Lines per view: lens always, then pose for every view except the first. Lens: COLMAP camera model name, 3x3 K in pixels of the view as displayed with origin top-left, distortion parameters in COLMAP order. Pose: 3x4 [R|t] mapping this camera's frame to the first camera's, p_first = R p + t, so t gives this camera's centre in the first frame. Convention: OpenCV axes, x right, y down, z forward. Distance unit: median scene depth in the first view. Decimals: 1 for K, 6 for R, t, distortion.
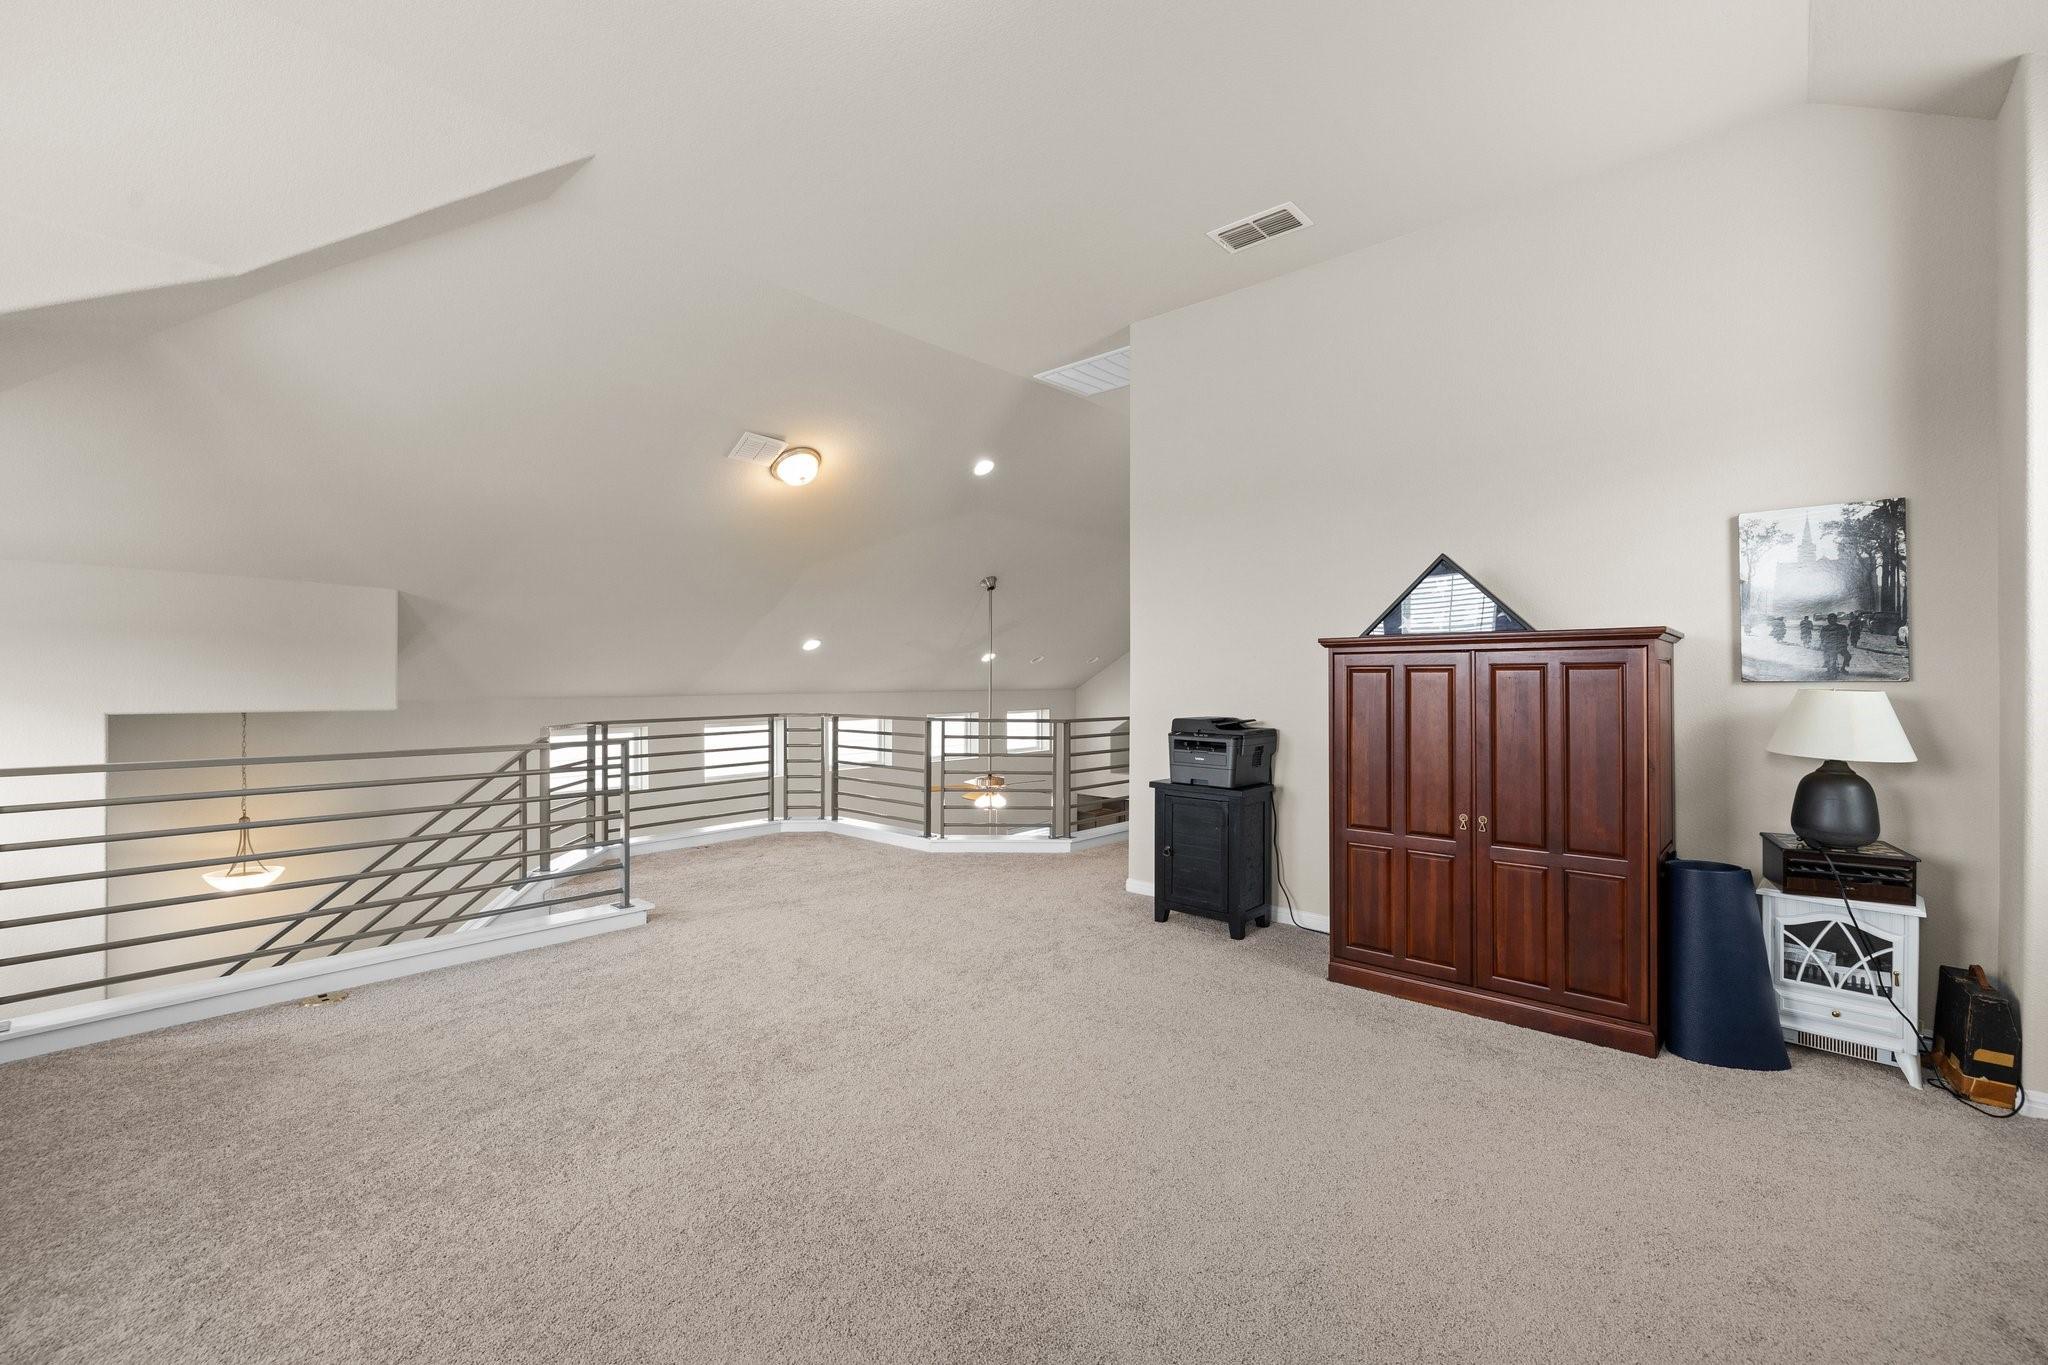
lens RADIAL K [[868.0, 0, 1024.0], [0, 868.0, 674.8], [0, 0, 1]] dist [0.003076, 0.000016]
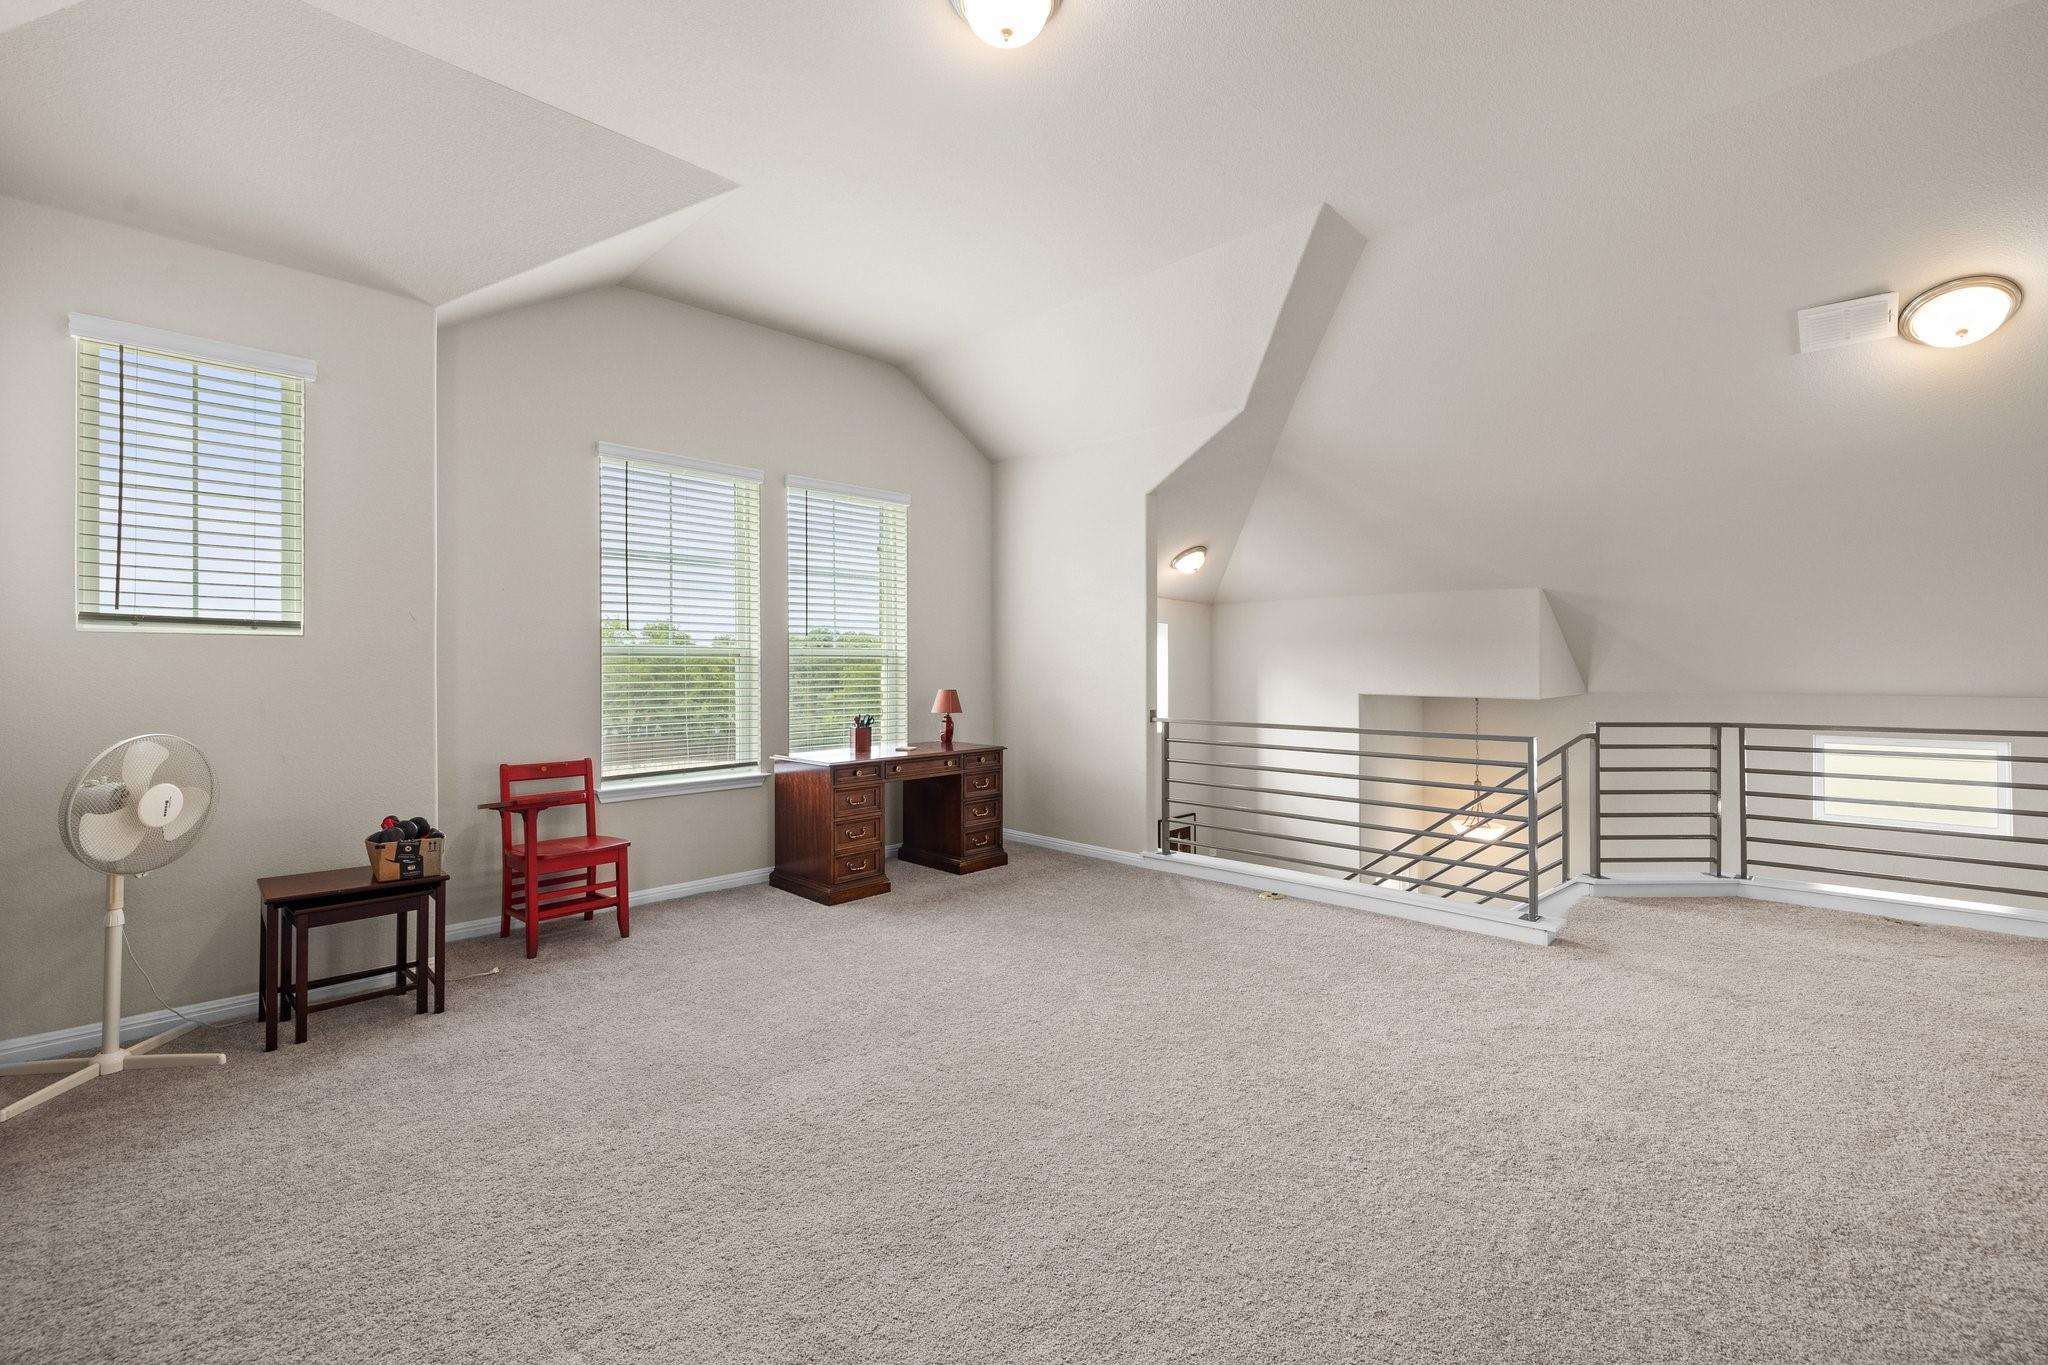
lens RADIAL K [[868.0, 0, 1024.0], [0, 868.0, 674.8], [0, 0, 1]] dist [0.003076, 0.000016]
pose [[-0.065127, 0.004747, -0.997866, 0.452079], [0.007890, 0.999960, 0.004242, -0.000912], [0.997846, -0.007597, -0.065162, 0.480252]]
